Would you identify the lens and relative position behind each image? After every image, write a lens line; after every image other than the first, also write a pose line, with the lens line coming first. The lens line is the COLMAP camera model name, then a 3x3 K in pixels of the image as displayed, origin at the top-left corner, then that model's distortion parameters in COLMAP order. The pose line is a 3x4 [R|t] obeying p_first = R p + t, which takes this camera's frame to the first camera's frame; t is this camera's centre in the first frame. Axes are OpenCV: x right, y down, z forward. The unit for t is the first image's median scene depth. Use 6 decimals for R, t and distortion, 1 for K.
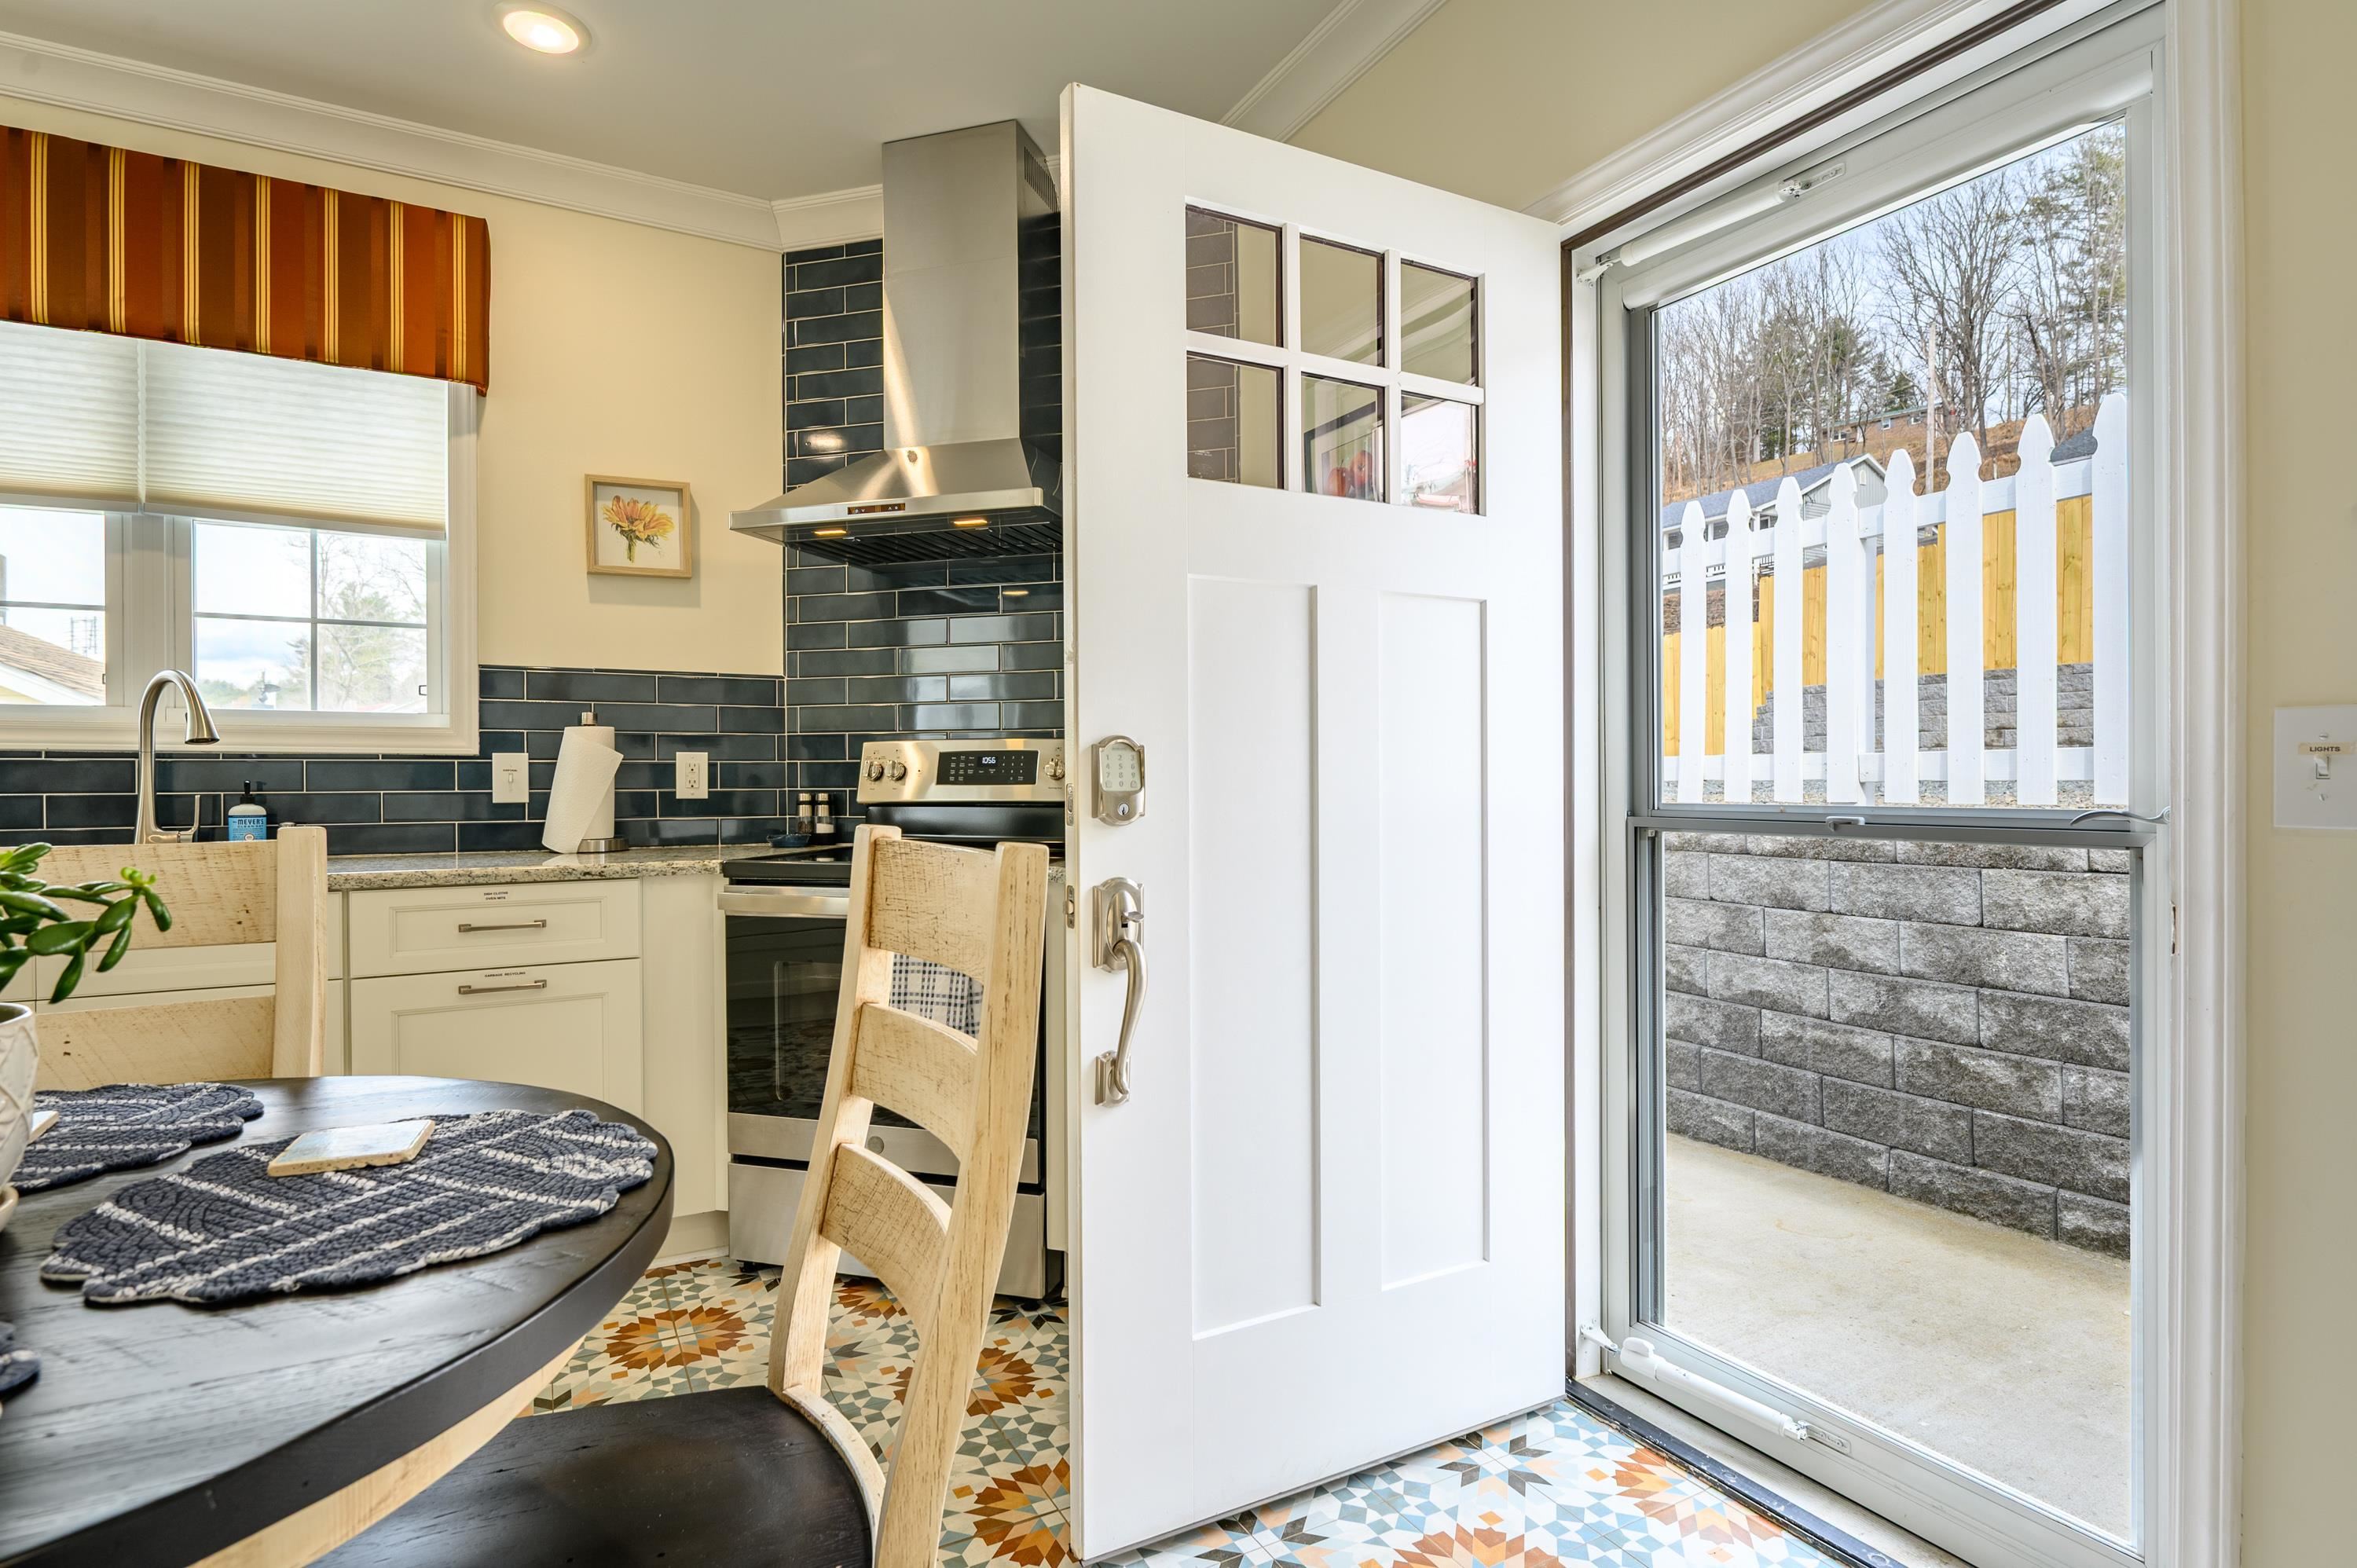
lens RADIAL K [[1249.7, 0, 1209.6], [0, 1249.7, 777.4], [0, 0, 1]] dist [0.007912, 0.002186]
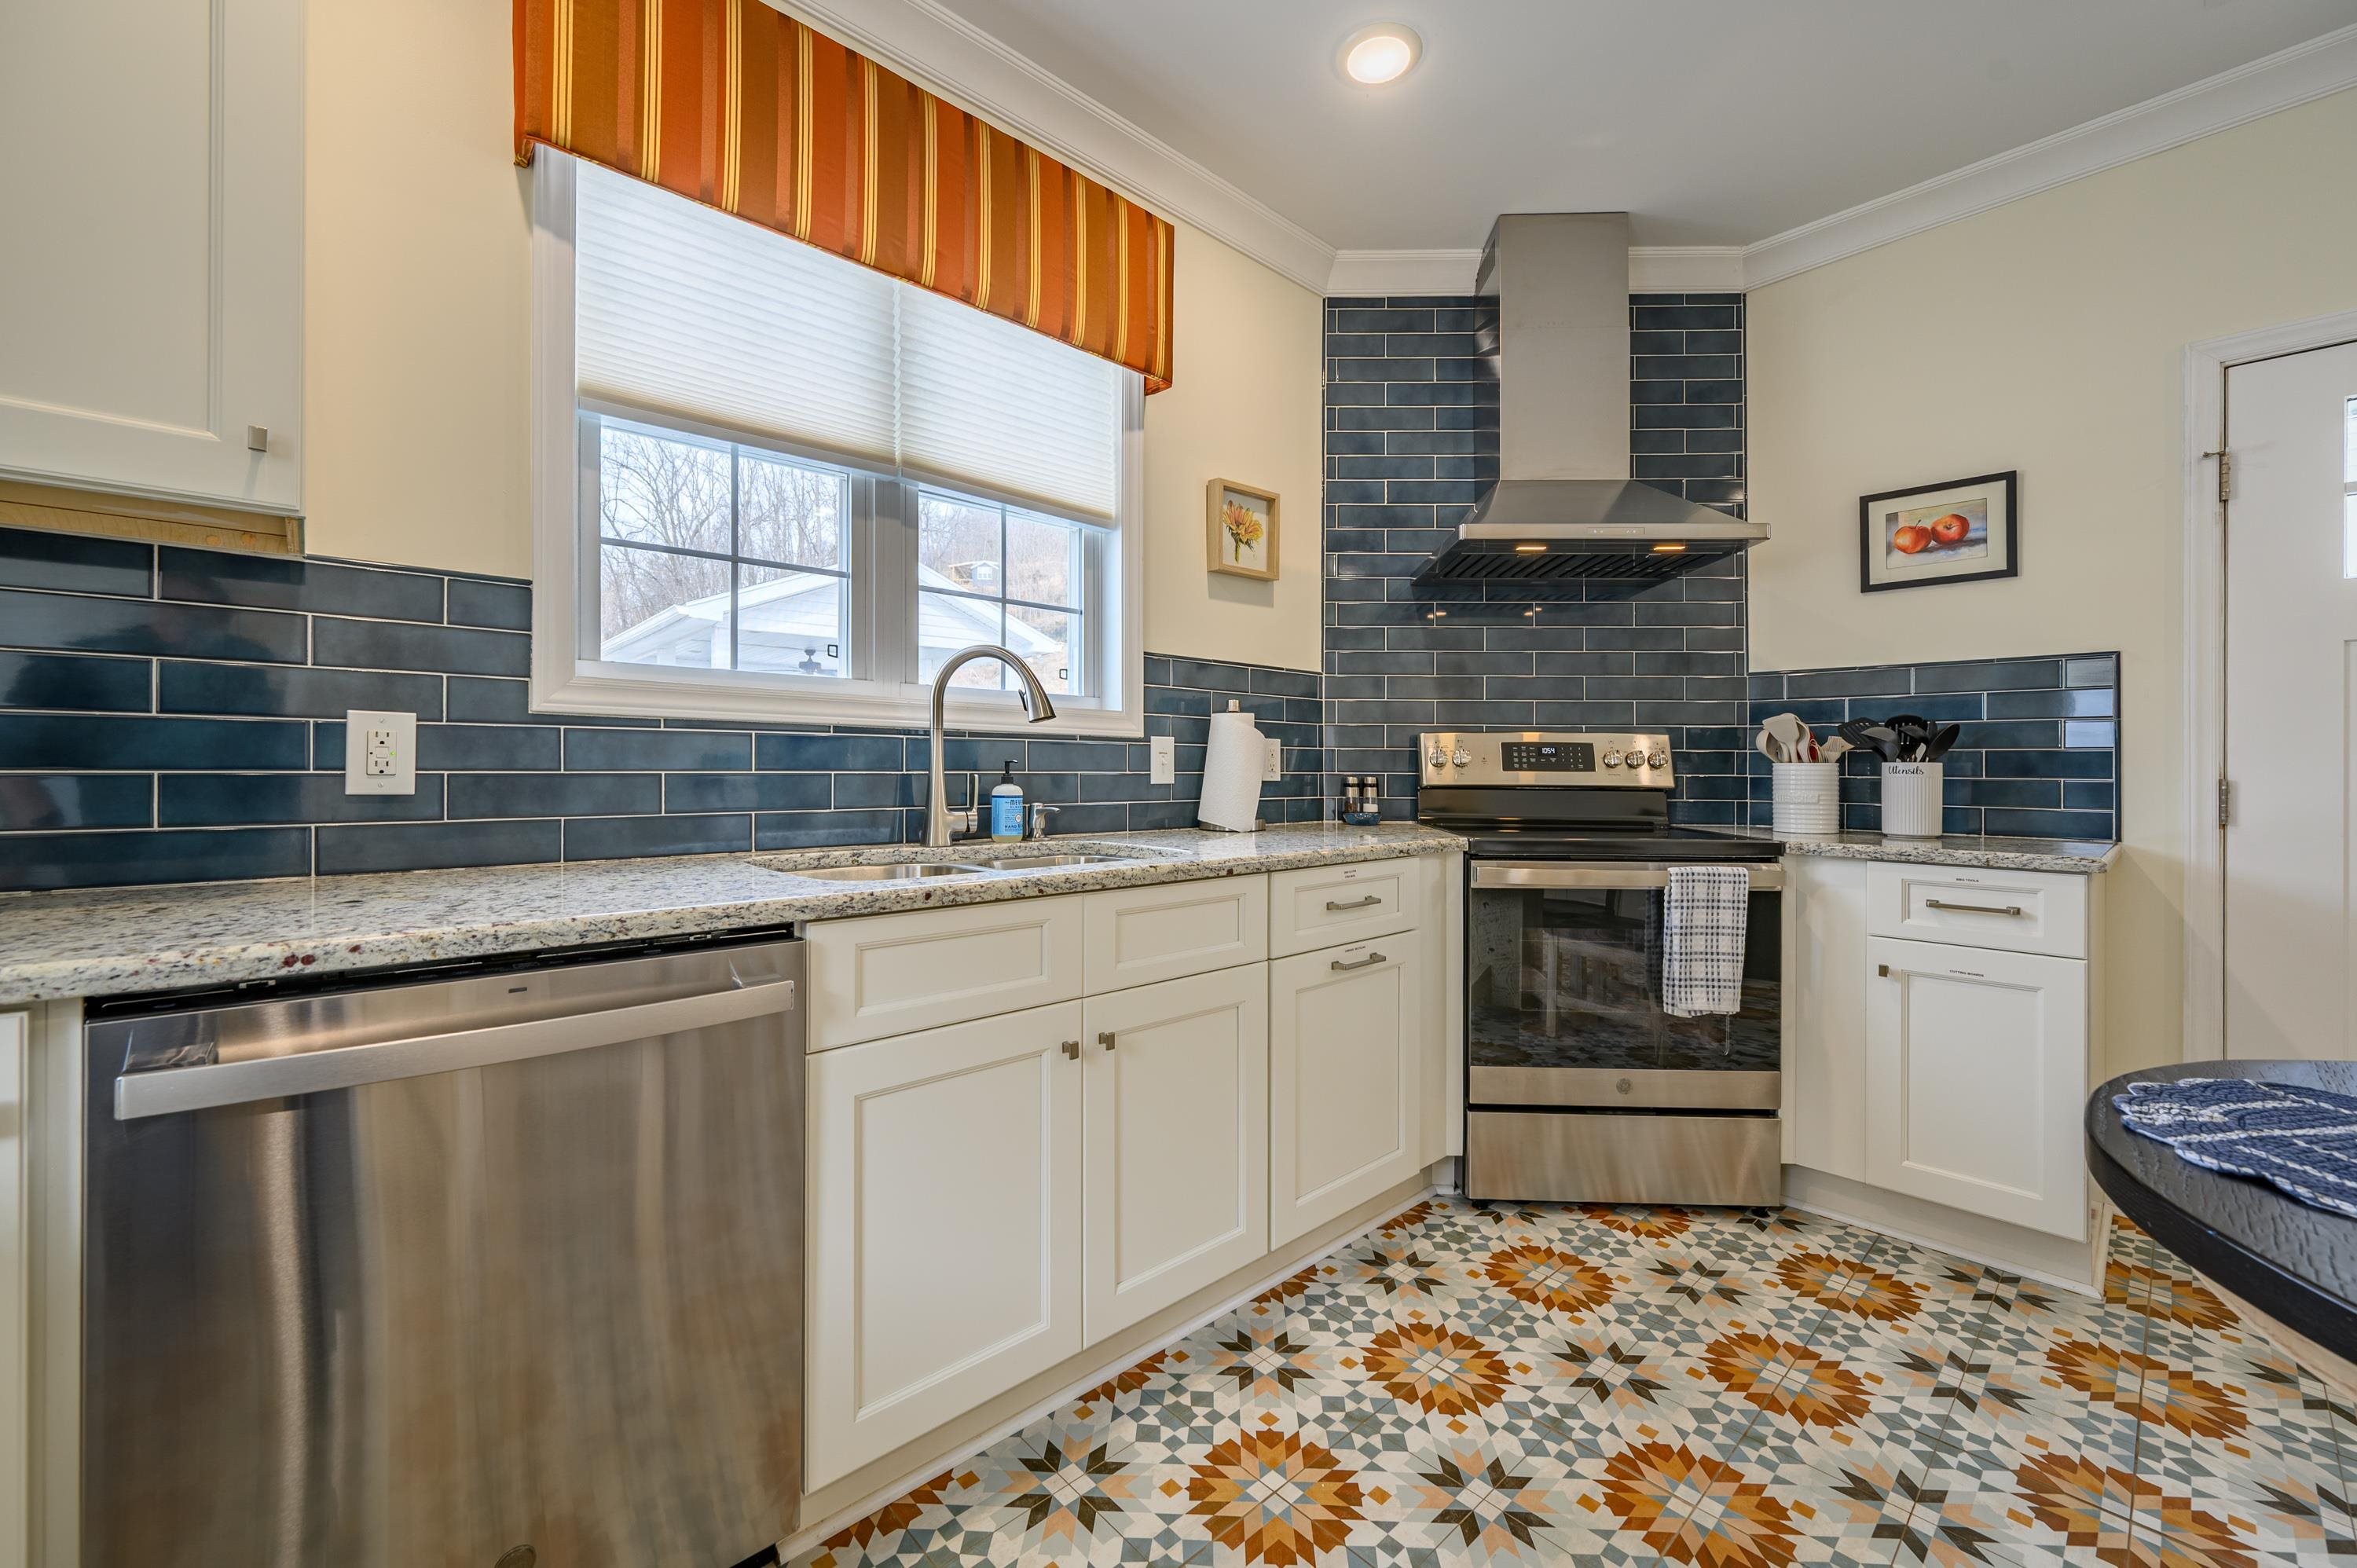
lens RADIAL K [[941.0, 0, 1189.0], [0, 941.0, 771.8], [0, 0, 1]] dist [-0.007359, 0.003294]
pose [[0.967417, 0.007650, 0.253073, -0.748710], [-0.008504, 0.999961, 0.002281, 0.007854], [-0.253046, -0.004358, 0.967445, 0.235895]]
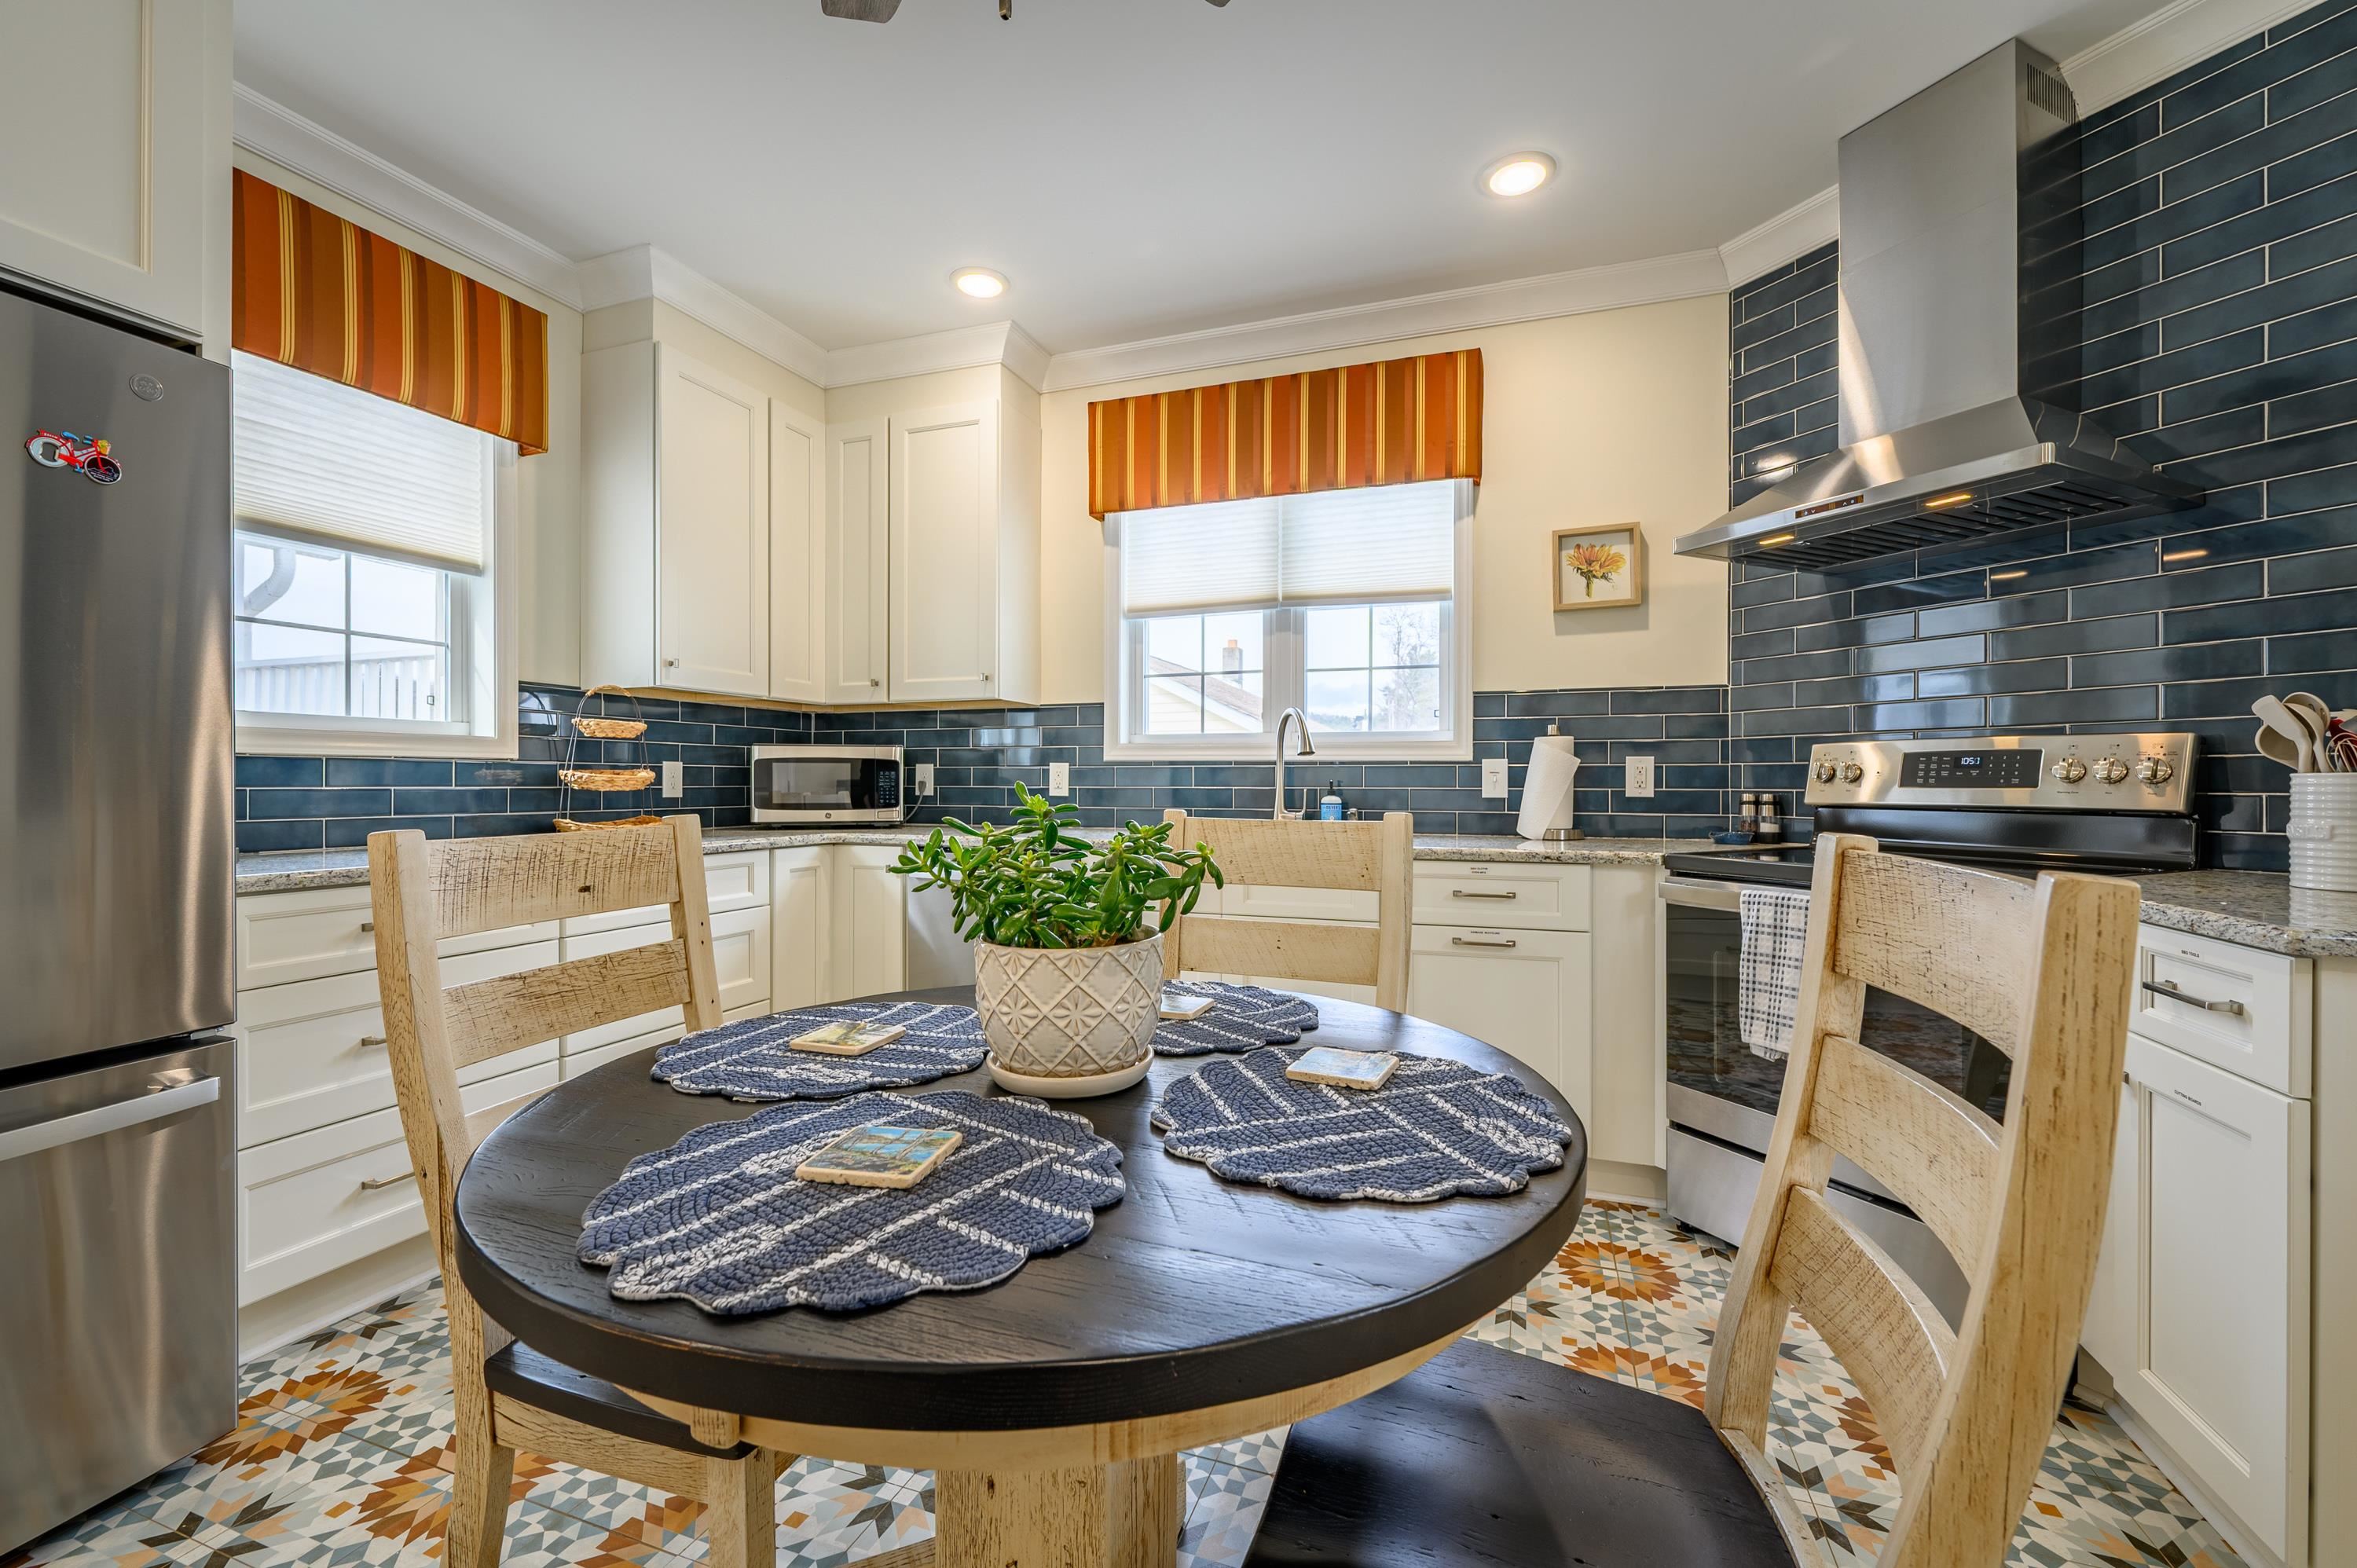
lens RADIAL K [[1000.4, 0, 1144.4], [0, 1000.4, 787.2], [0, 0, 1]] dist [-0.007269, 0.002452]
pose [[0.650416, 0.009541, -0.759518, -0.014682], [-0.002702, 0.999944, 0.010247, -0.000153], [0.759573, -0.004613, 0.650406, 0.064559]]
